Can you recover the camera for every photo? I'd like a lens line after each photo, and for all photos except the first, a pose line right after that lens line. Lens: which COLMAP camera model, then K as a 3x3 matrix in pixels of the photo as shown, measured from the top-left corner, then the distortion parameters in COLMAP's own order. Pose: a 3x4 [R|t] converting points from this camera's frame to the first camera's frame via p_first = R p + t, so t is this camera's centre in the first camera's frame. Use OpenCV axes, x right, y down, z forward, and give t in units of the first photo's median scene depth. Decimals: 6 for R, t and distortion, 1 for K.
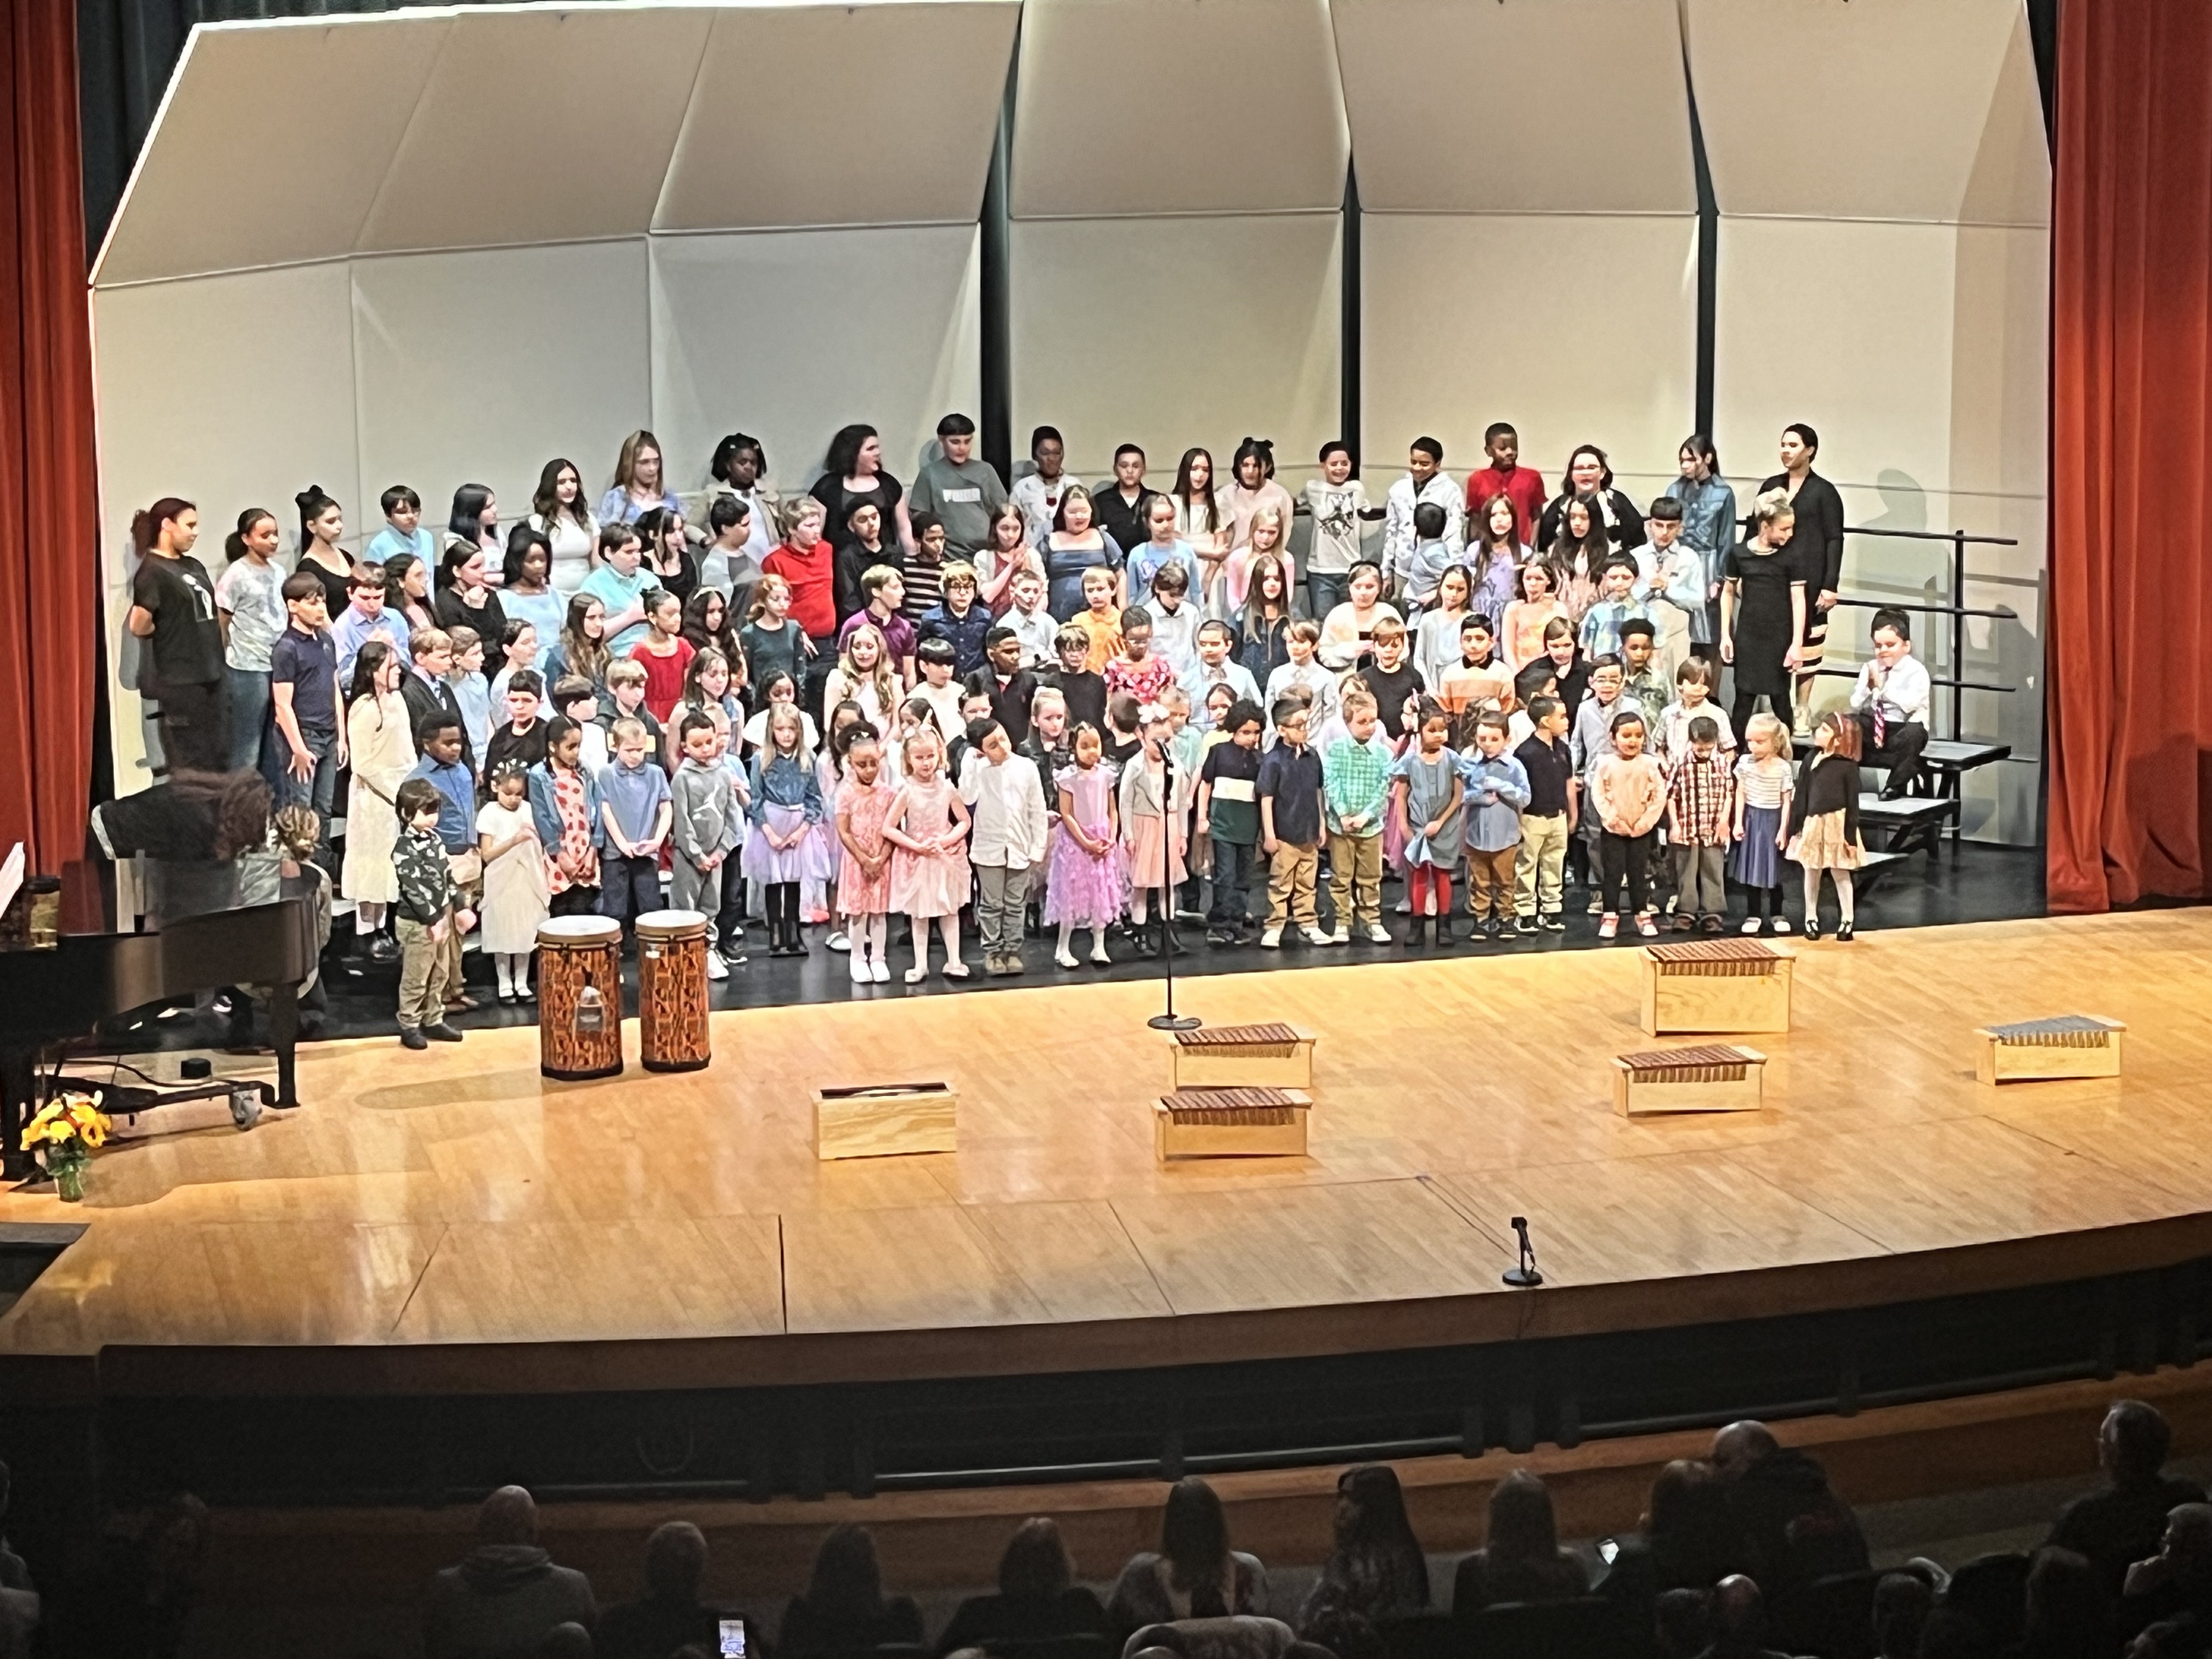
lens RADIAL K [[4808.0, 0, 1076.0], [0, 4808.0, 711.5], [0, 0, 1]] dist [0.128166, 0.000000]
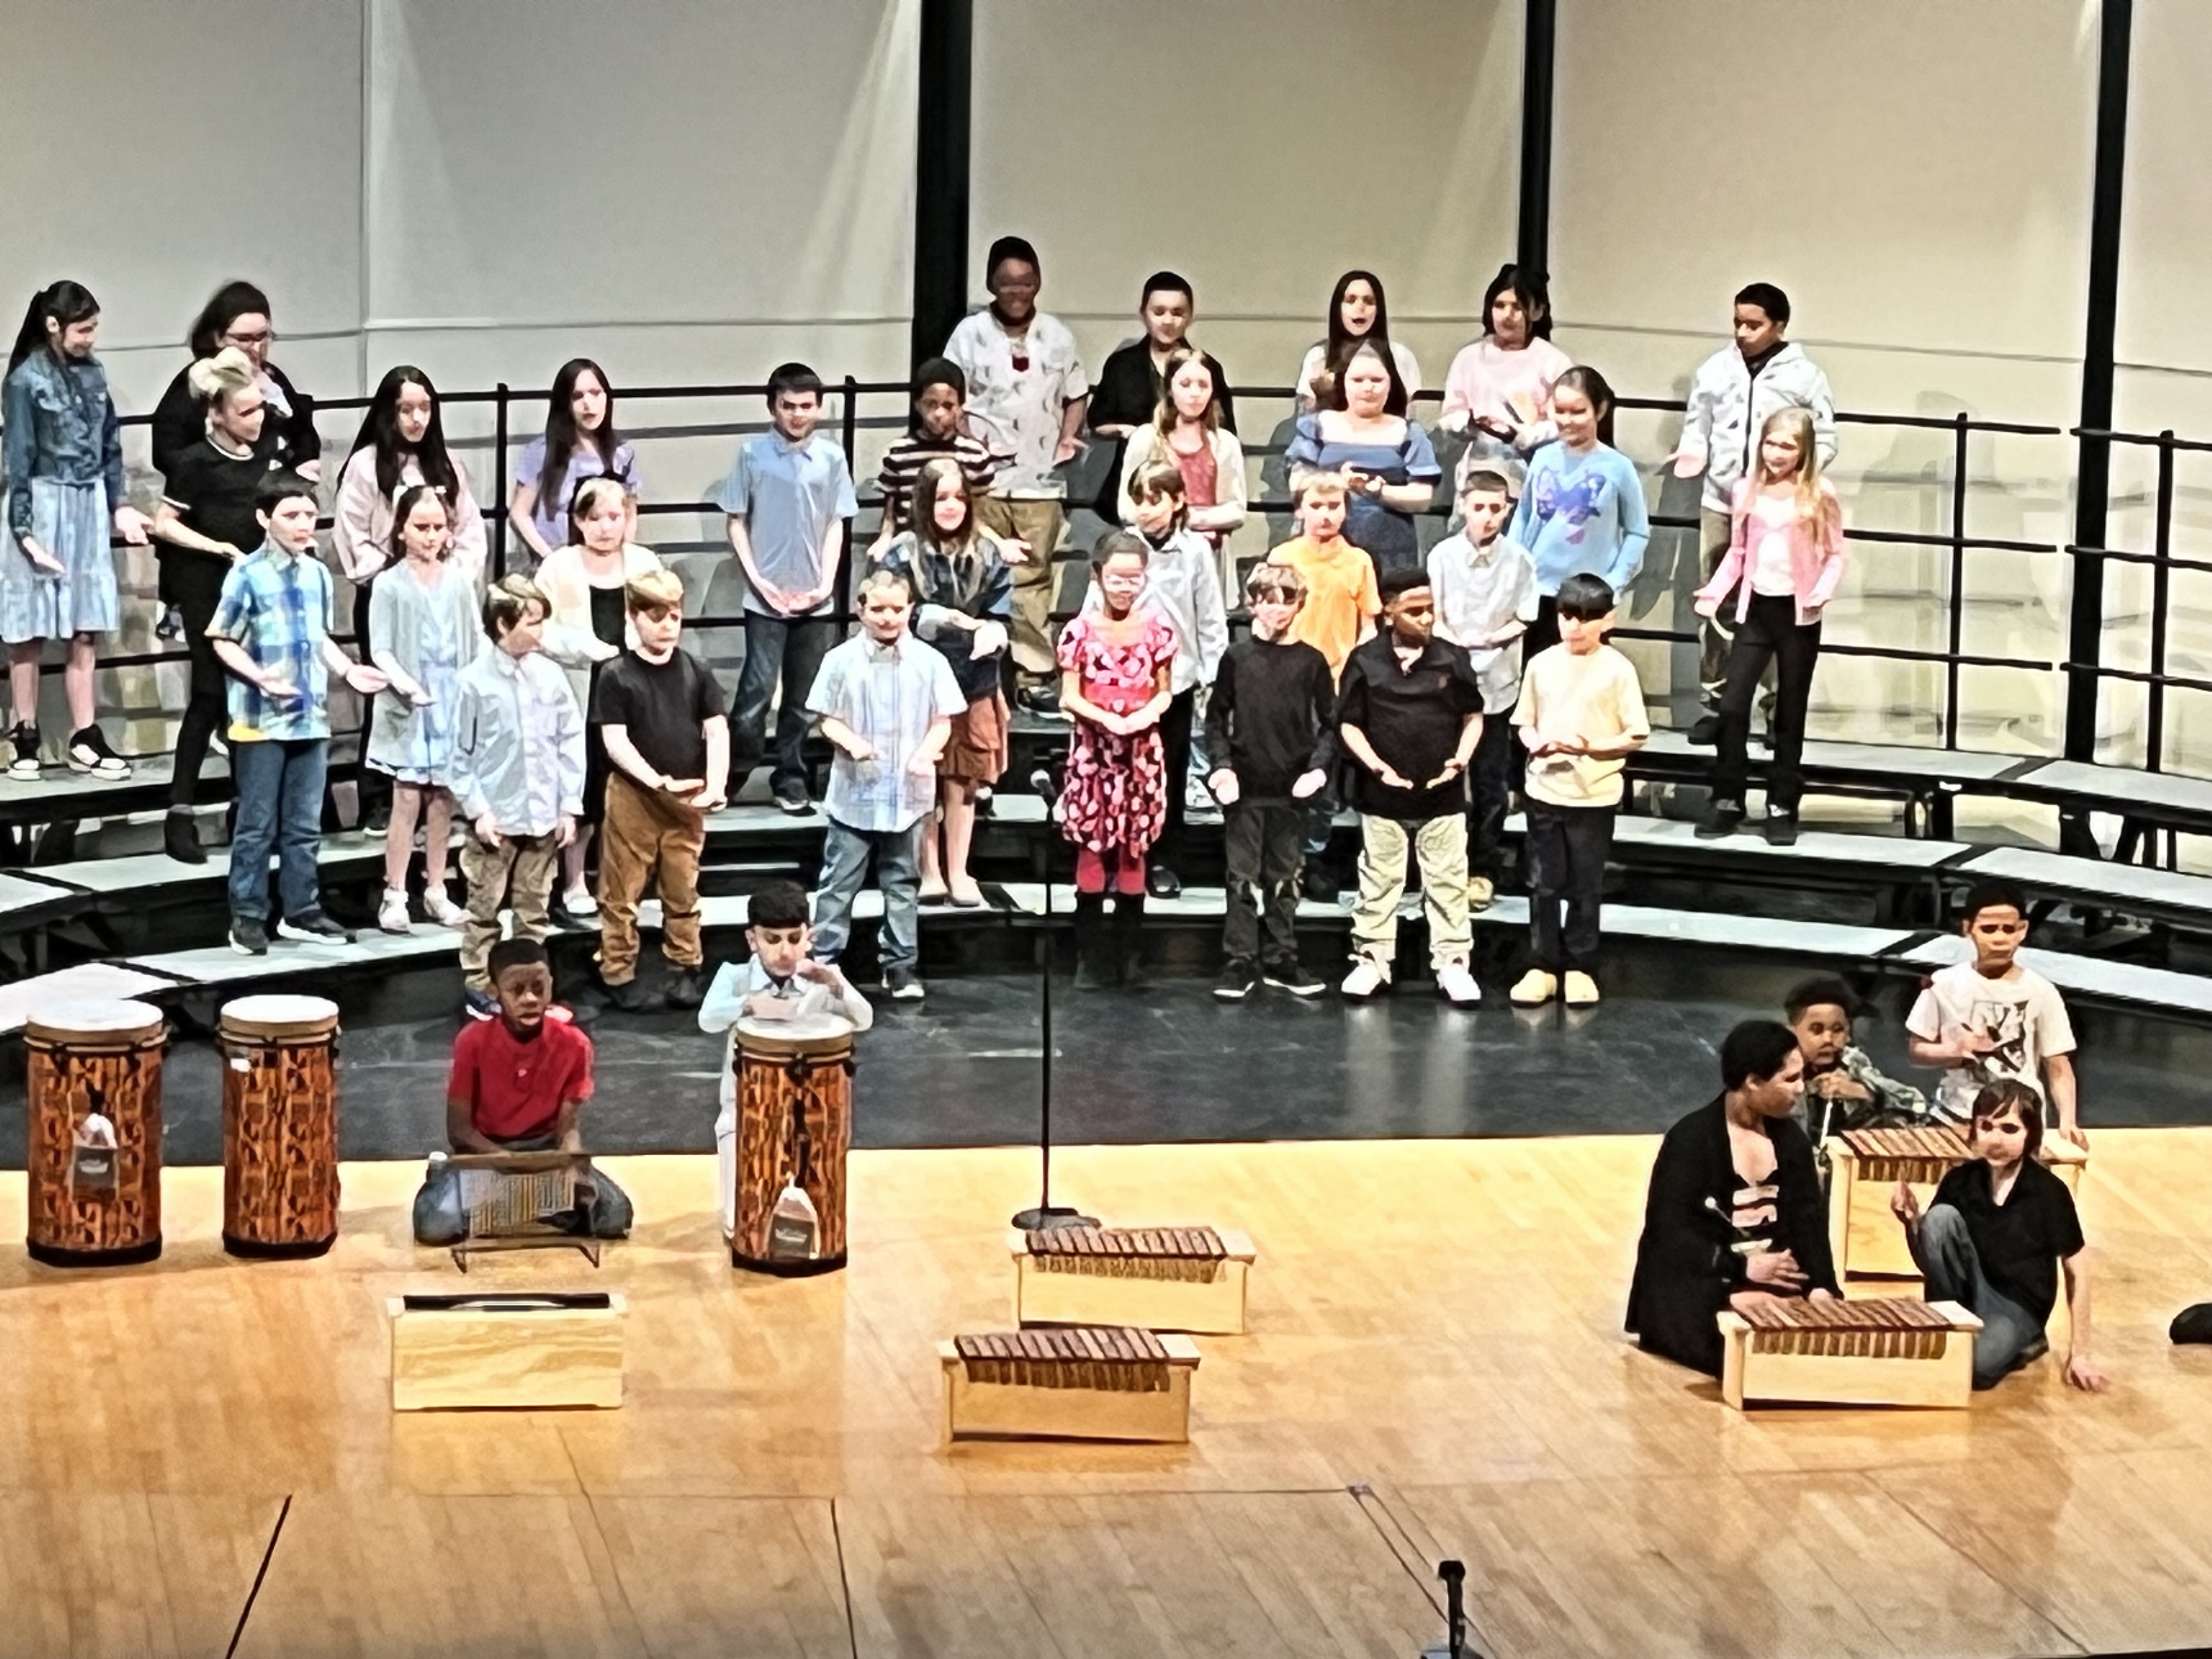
lens RADIAL K [[7800.9, 0, 1098.3], [0, 7800.9, 830.6], [0, 0, 1]] dist [0.224458, 0.000000]
pose [[0.995788, 0.045926, -0.079348, 0.106129], [-0.044699, 0.998853, 0.017179, -0.001820], [0.080046, -0.013560, 0.996699, 0.012441]]
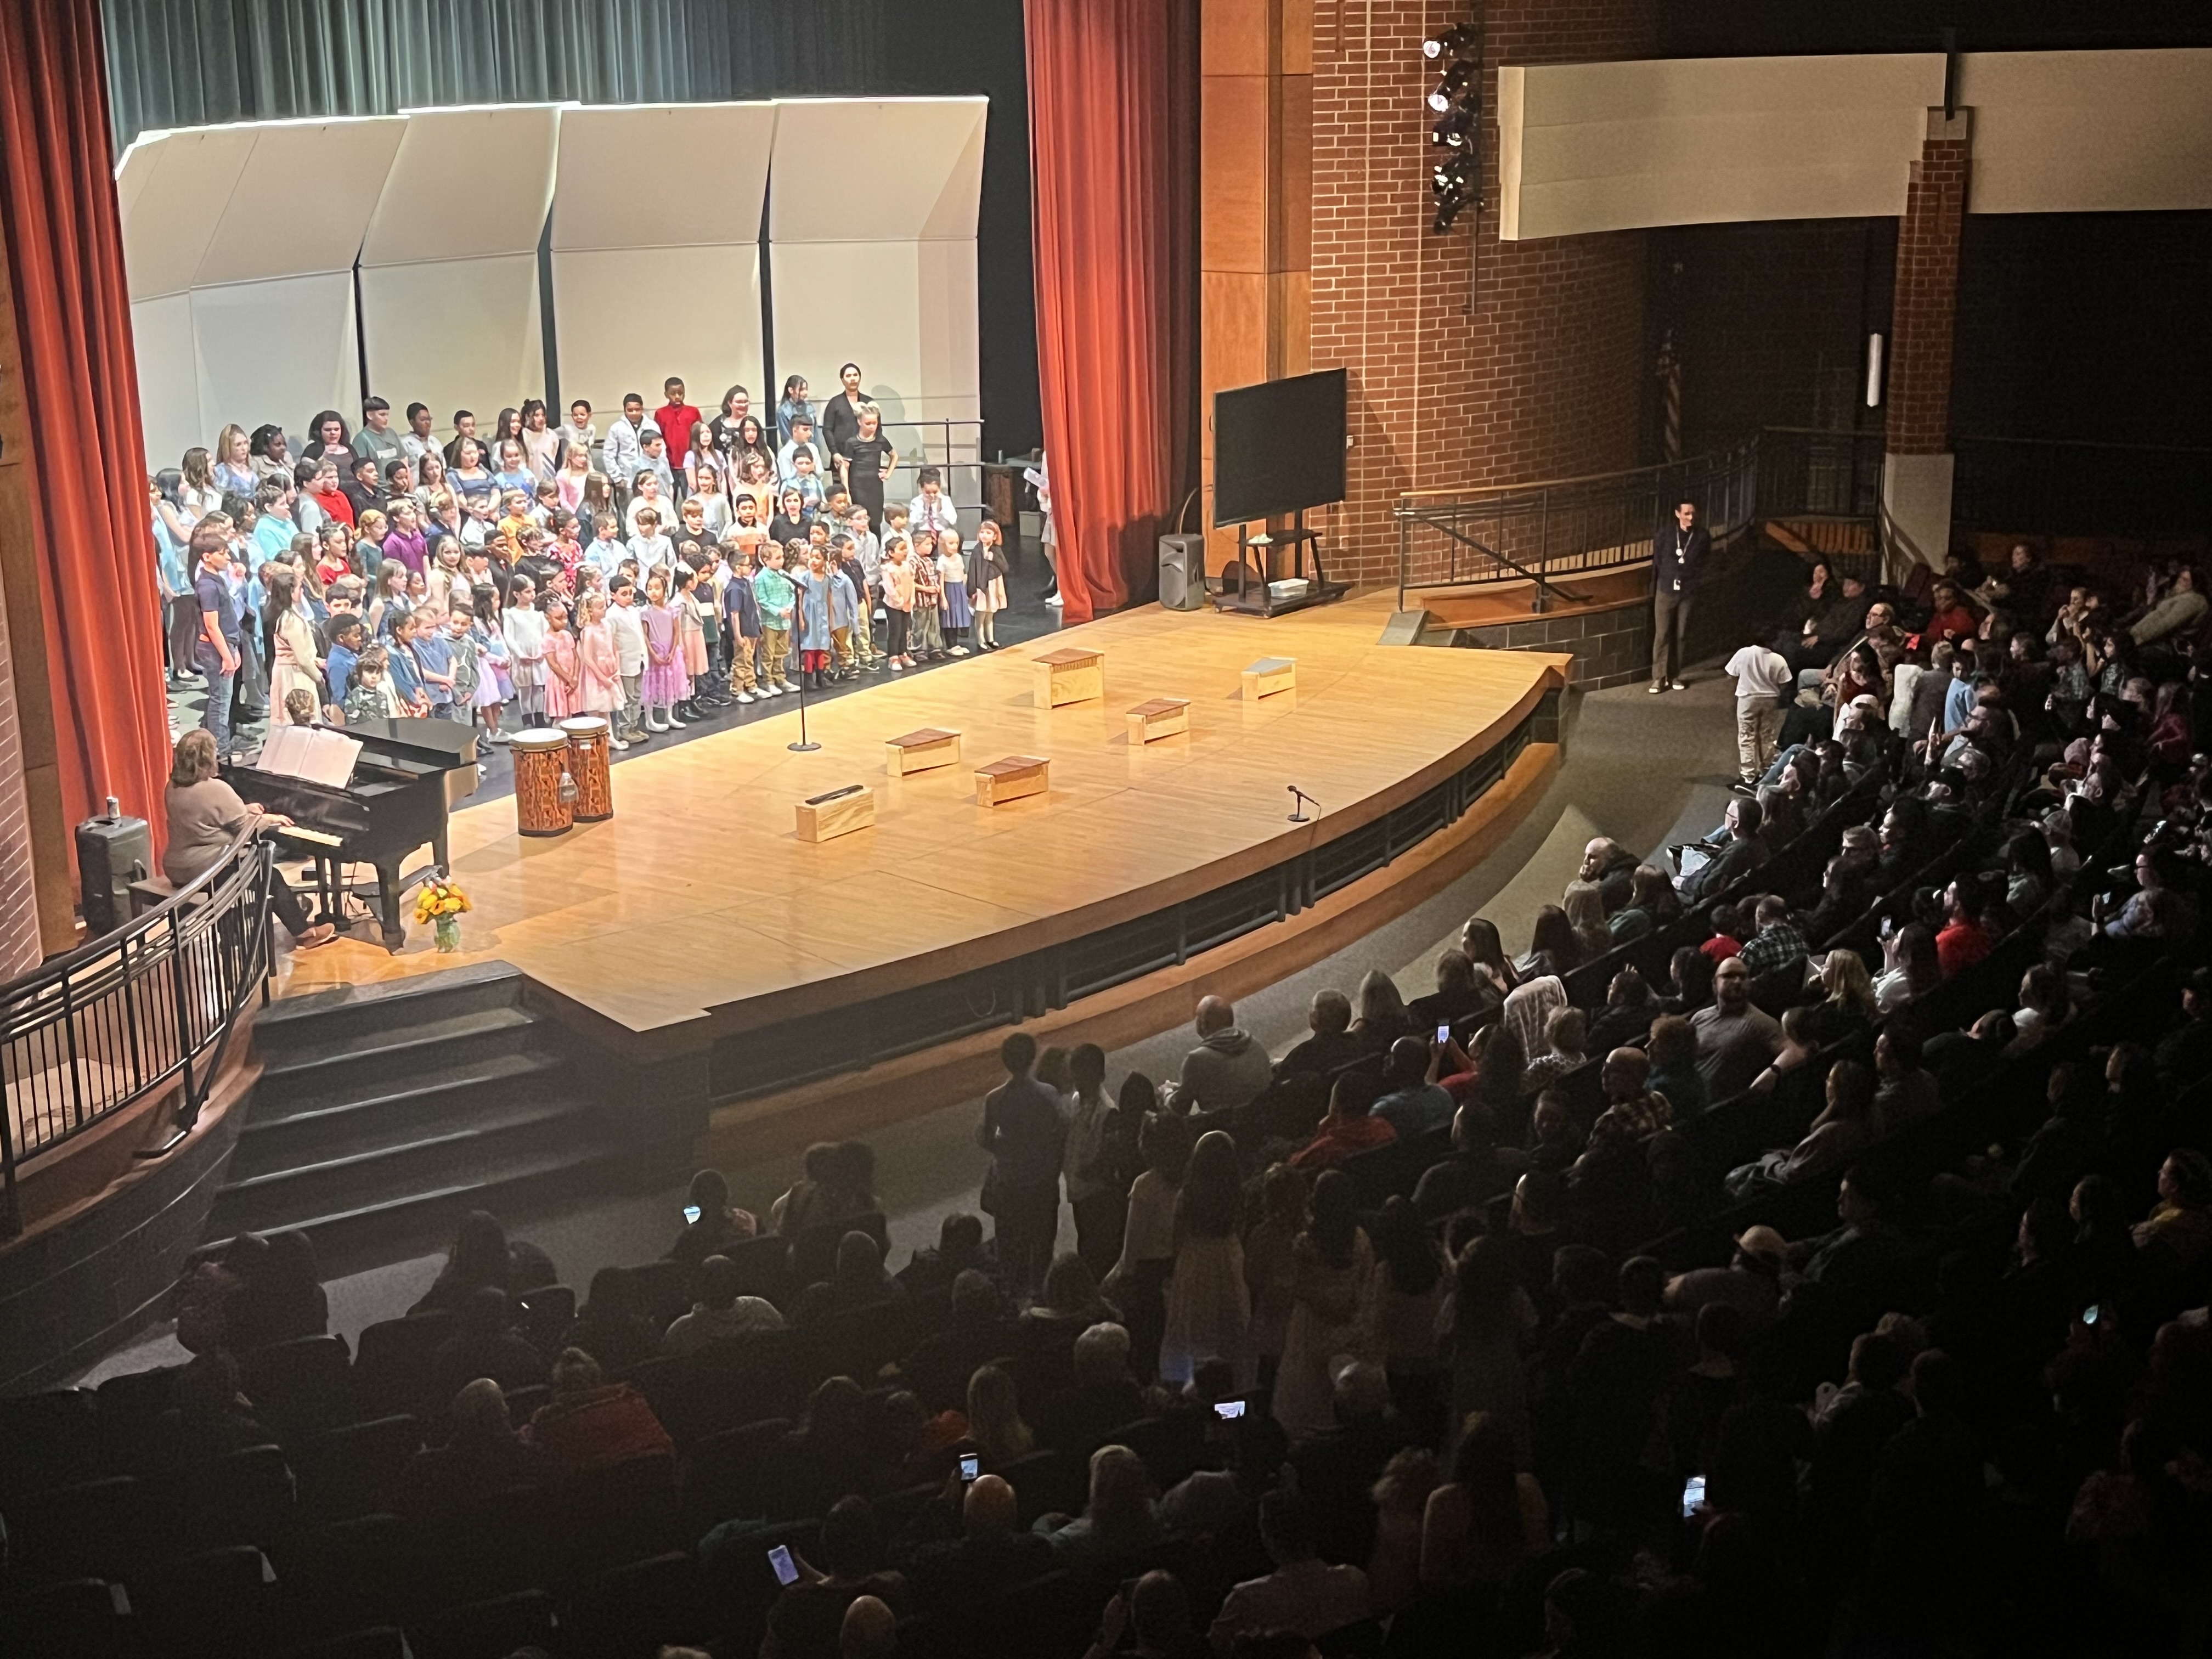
lens RADIAL K [[3002.0, 0, 1139.4], [0, 3002.0, 839.8], [0, 0, 1]] dist [0.046683, 0.000000]
pose [[0.758678, -0.173930, 0.627819, -0.571723], [0.119269, 0.984496, 0.128615, -0.023258], [-0.640455, -0.022699, 0.767660, 0.150076]]
